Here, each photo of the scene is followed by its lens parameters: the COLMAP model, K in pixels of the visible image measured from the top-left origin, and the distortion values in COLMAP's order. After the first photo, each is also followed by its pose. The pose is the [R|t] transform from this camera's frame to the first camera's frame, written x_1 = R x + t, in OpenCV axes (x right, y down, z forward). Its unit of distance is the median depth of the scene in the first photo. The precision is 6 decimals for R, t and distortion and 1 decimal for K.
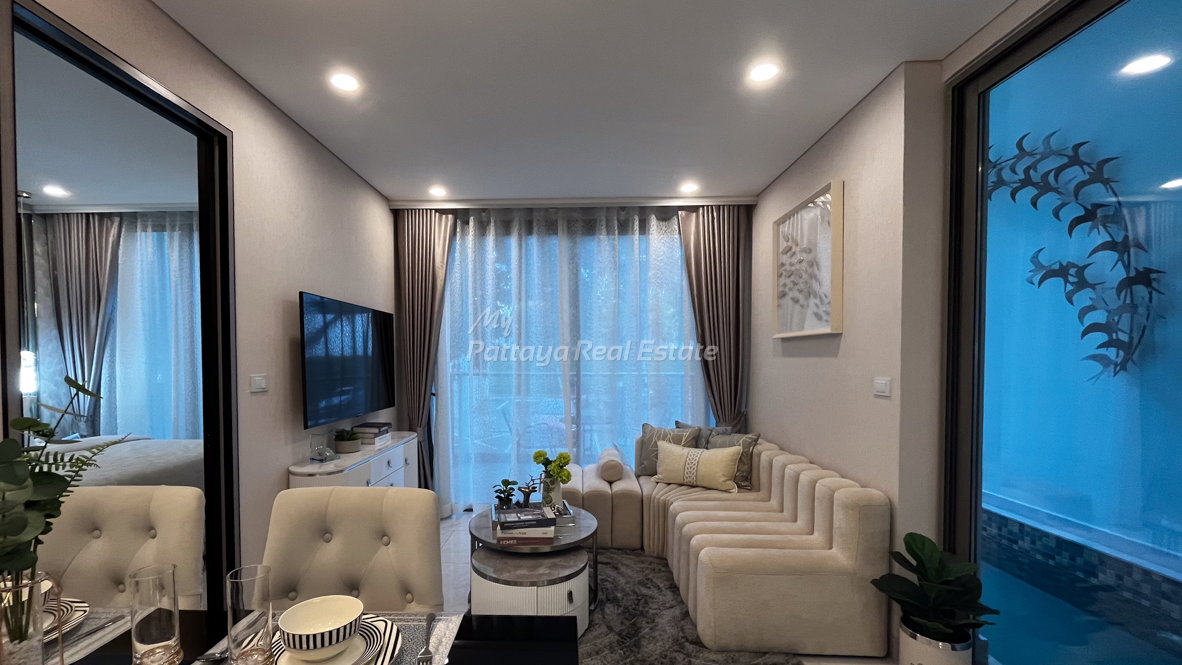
lens RADIAL K [[493.7, 0, 553.0], [0, 493.7, 370.5], [0, 0, 1]] dist [-0.002812, -0.000589]
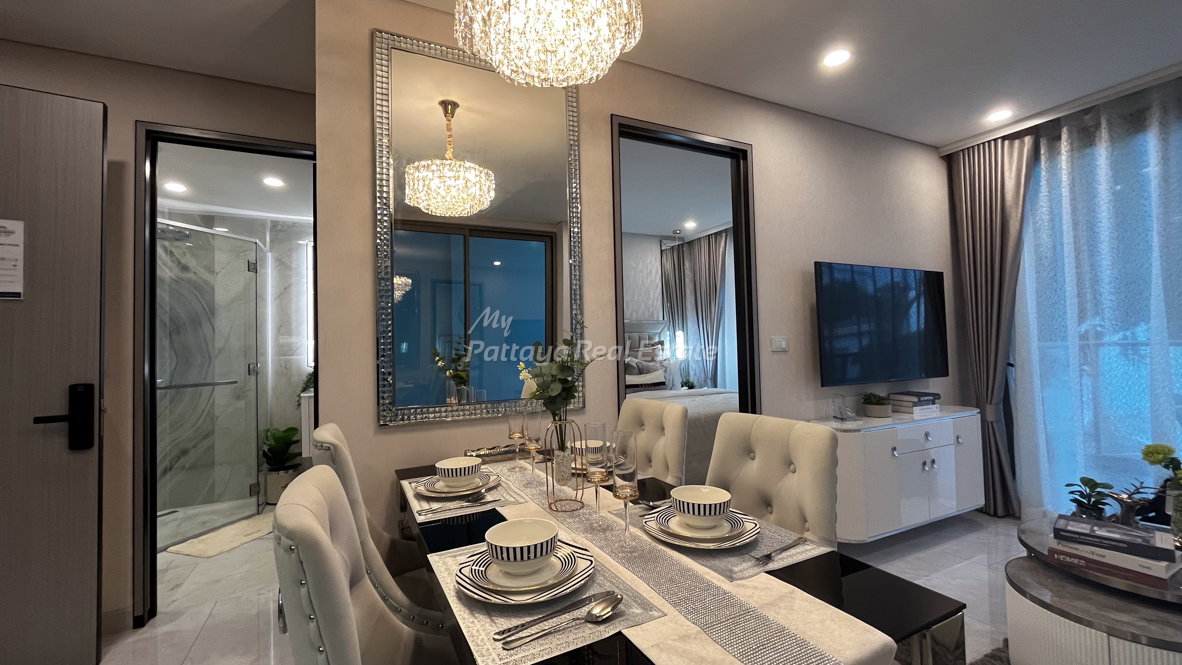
lens RADIAL K [[476.5, 0, 591.0], [0, 476.5, 332.5], [0, 0, 1]] dist [-0.002582, -0.000554]
pose [[0.476760, -0.037966, -0.878213, 0.140532], [0.003347, 0.999138, -0.041377, 0.031991], [0.879027, 0.016788, 0.476476, 0.039923]]
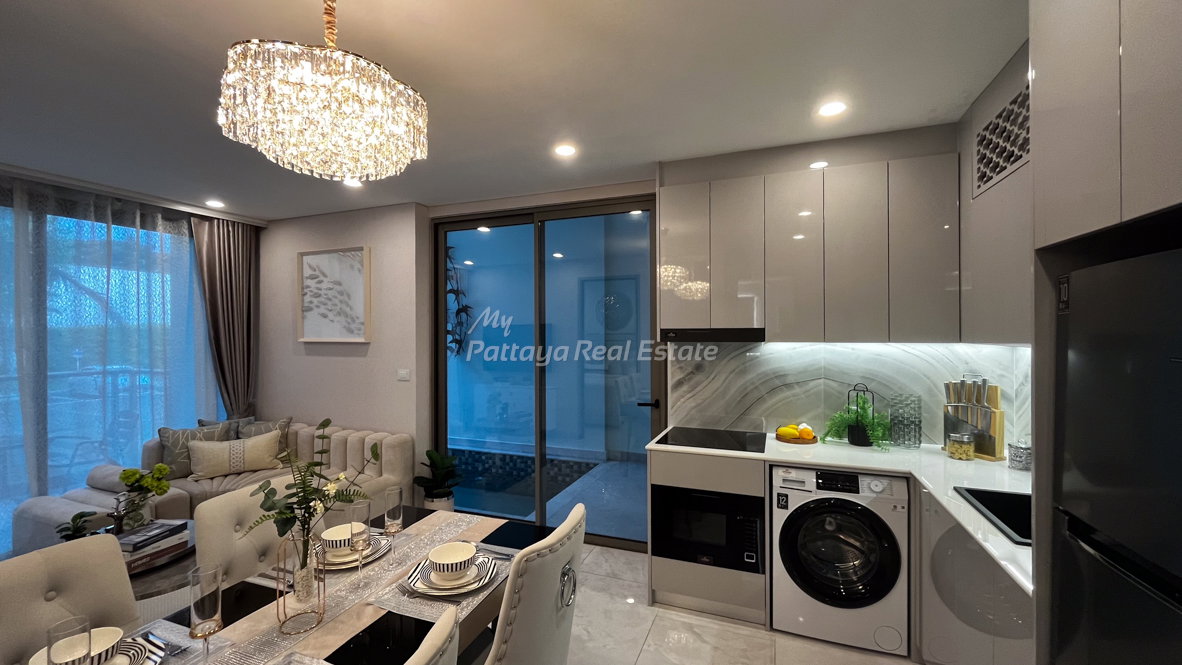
lens RADIAL K [[476.5, 0, 591.0], [0, 476.5, 332.5], [0, 0, 1]] dist [-0.002582, -0.000554]
pose [[0.317516, 0.000146, 0.948253, -0.509497], [0.026217, 0.999616, -0.008933, -0.059549], [-0.947890, 0.027697, 0.317391, -0.127559]]
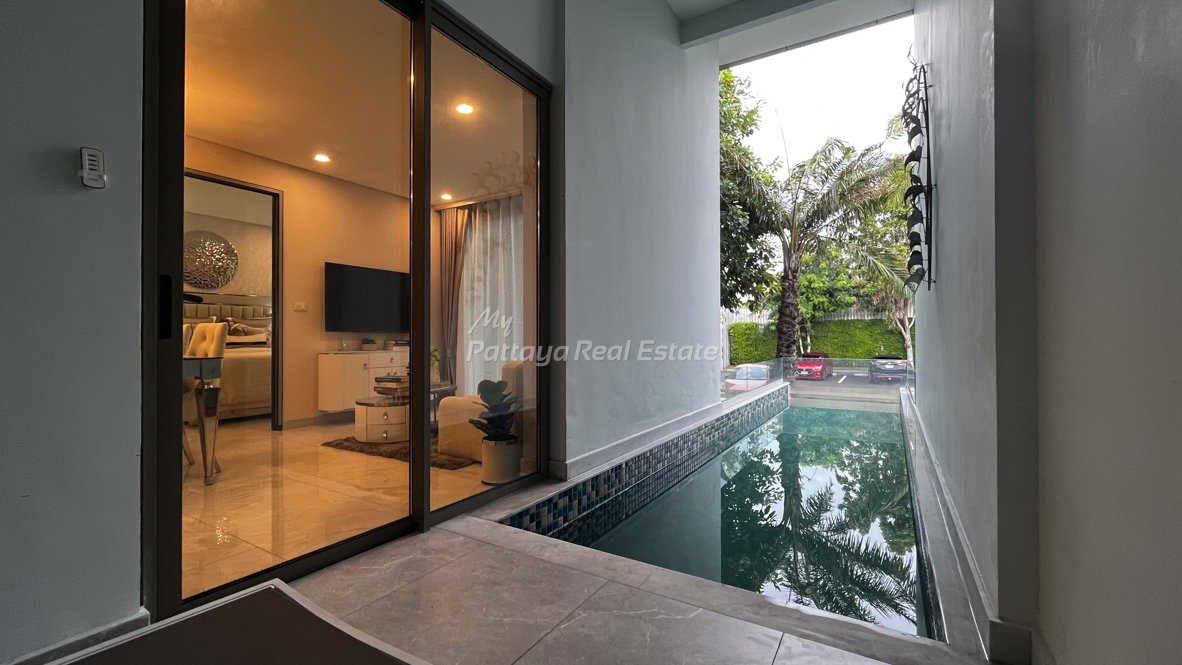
lens RADIAL K [[476.5, 0, 591.0], [0, 476.5, 332.5], [0, 0, 1]] dist [-0.002582, -0.000554]
pose [[0.875665, -0.007659, -0.482858, 1.045983], [-0.007133, 0.999560, -0.028791, 0.131885], [0.482866, 0.028656, 0.875225, -0.119610]]
